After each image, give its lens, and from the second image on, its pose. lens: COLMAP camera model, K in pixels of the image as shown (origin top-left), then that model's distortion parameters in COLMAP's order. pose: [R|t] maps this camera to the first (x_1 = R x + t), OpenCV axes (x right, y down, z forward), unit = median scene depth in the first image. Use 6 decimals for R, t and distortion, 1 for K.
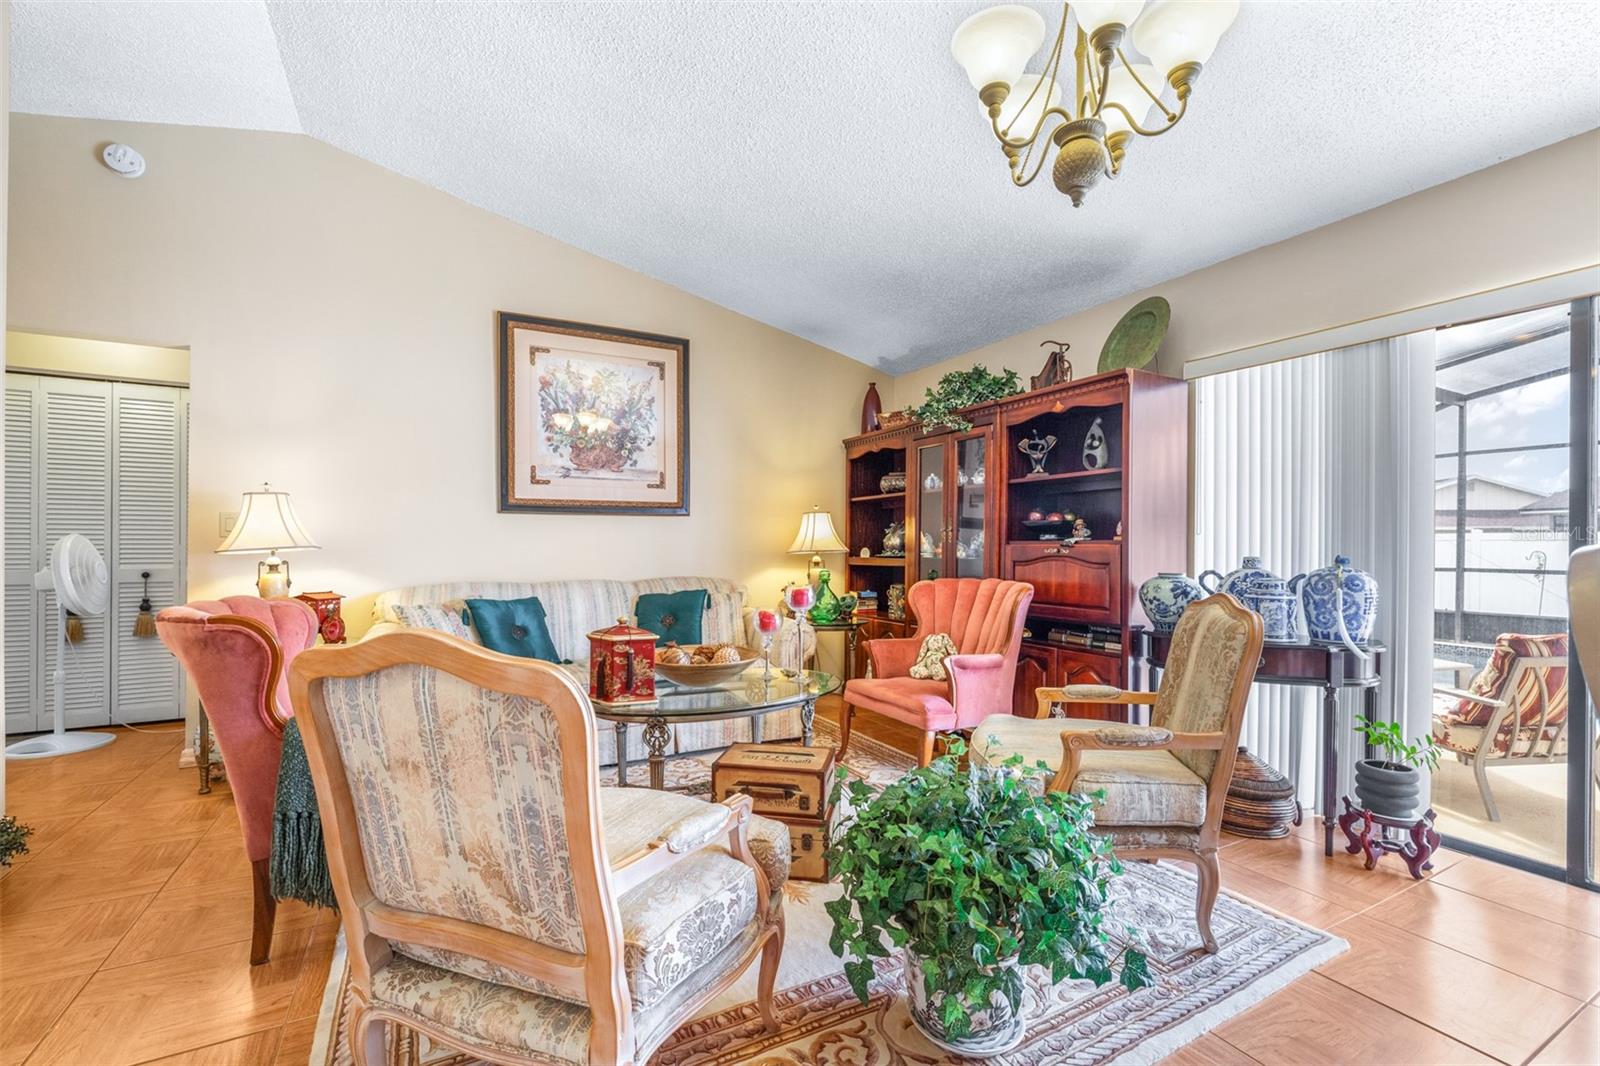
lens RADIAL K [[685.6, 0, 798.1], [0, 685.6, 543.6], [0, 0, 1]] dist [0.004302, -0.001408]
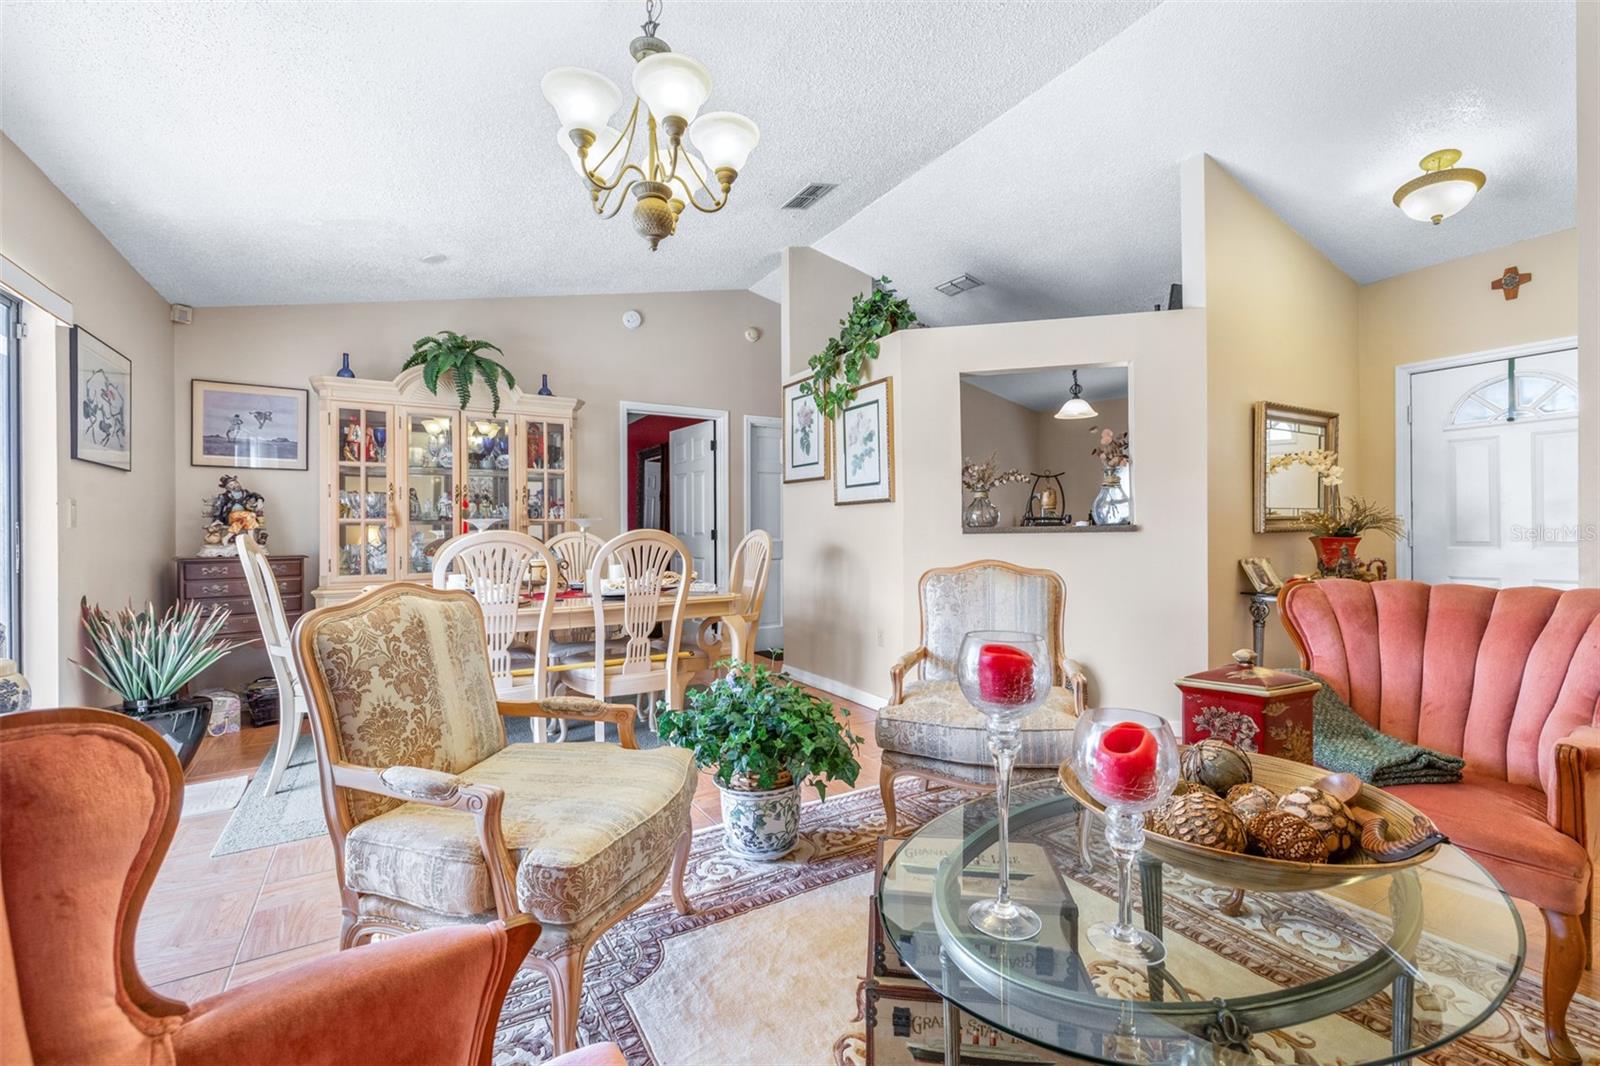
lens RADIAL K [[685.6, 0, 798.2], [0, 685.6, 540.4], [0, 0, 1]] dist [0.004302, -0.001408]
pose [[-0.999382, 0.001272, -0.035119, 0.082863], [0.001177, 0.999996, 0.002725, 0.007583], [0.035122, 0.002682, -0.999379, 0.930458]]
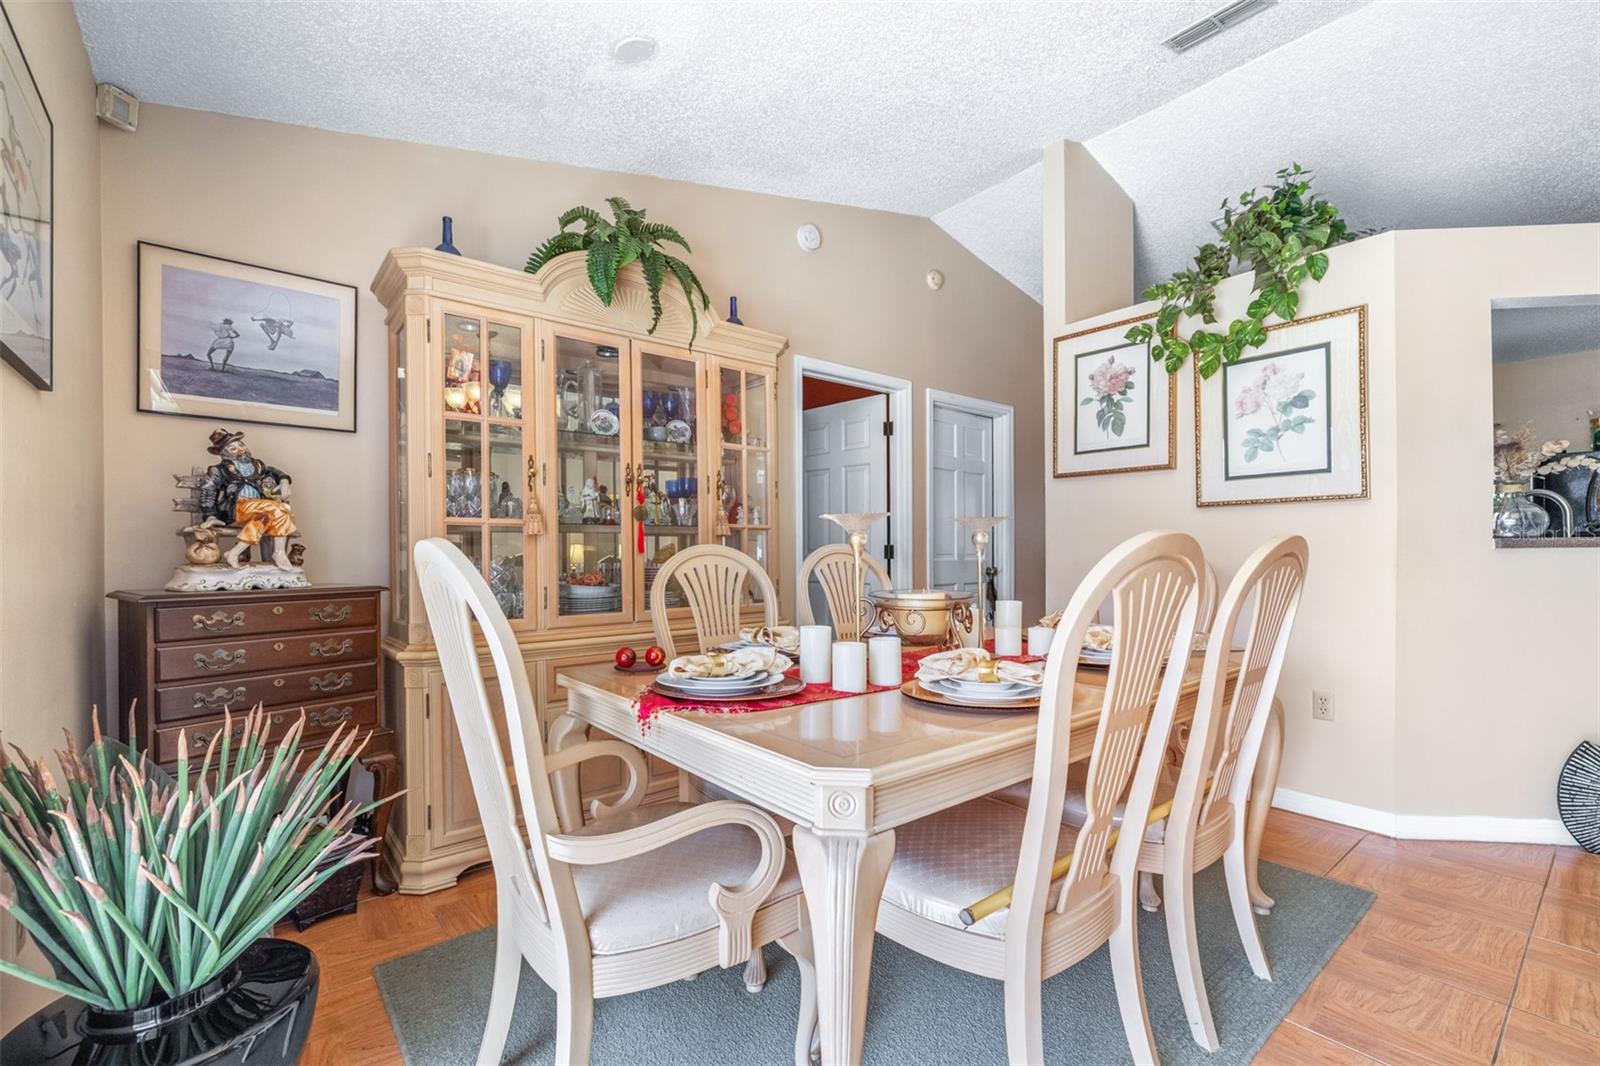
lens RADIAL K [[685.6, 0, 793.9], [0, 685.6, 565.4], [0, 0, 1]] dist [0.004302, -0.001408]
pose [[-0.983319, 0.002401, -0.181875, 0.539580], [0.000440, 0.999941, 0.010821, 0.009828], [0.181890, 0.010561, -0.983262, 0.496128]]
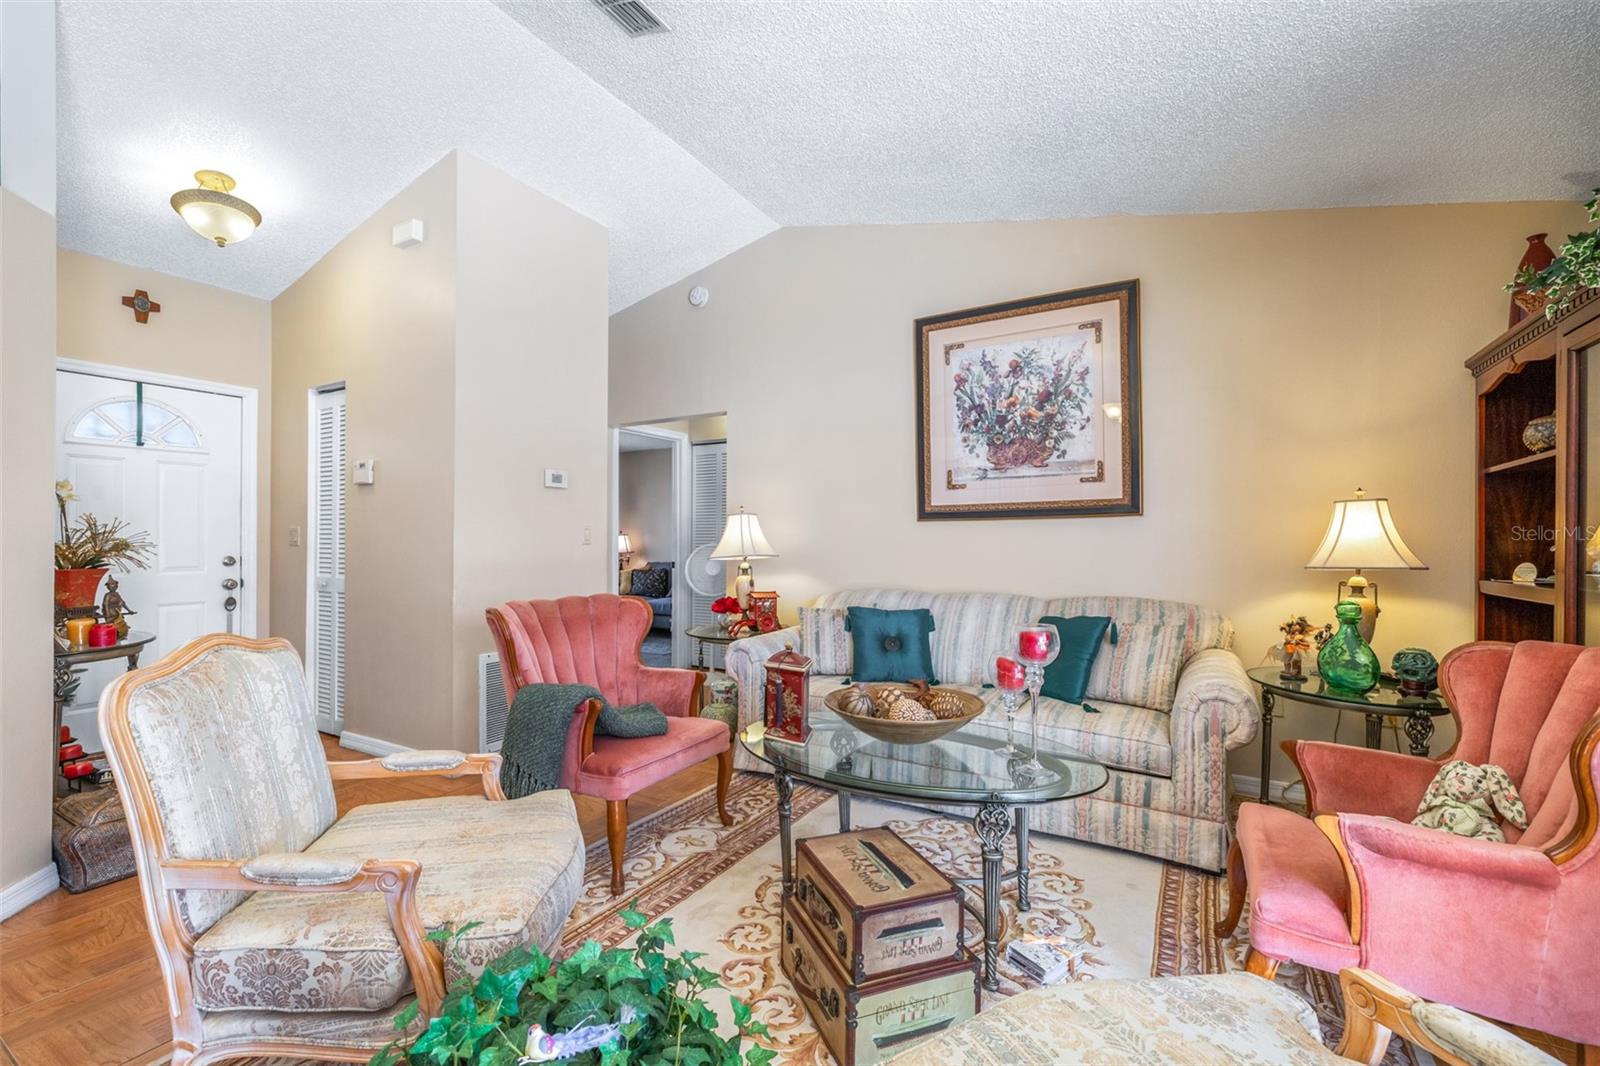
lens RADIAL K [[685.6, 0, 798.0], [0, 685.6, 533.1], [0, 0, 1]] dist [0.004302, -0.001408]
pose [[0.509174, -0.014391, -0.860543, 0.317048], [0.007075, 0.999896, -0.012535, -0.015471], [0.860635, 0.000294, 0.509223, 0.327335]]
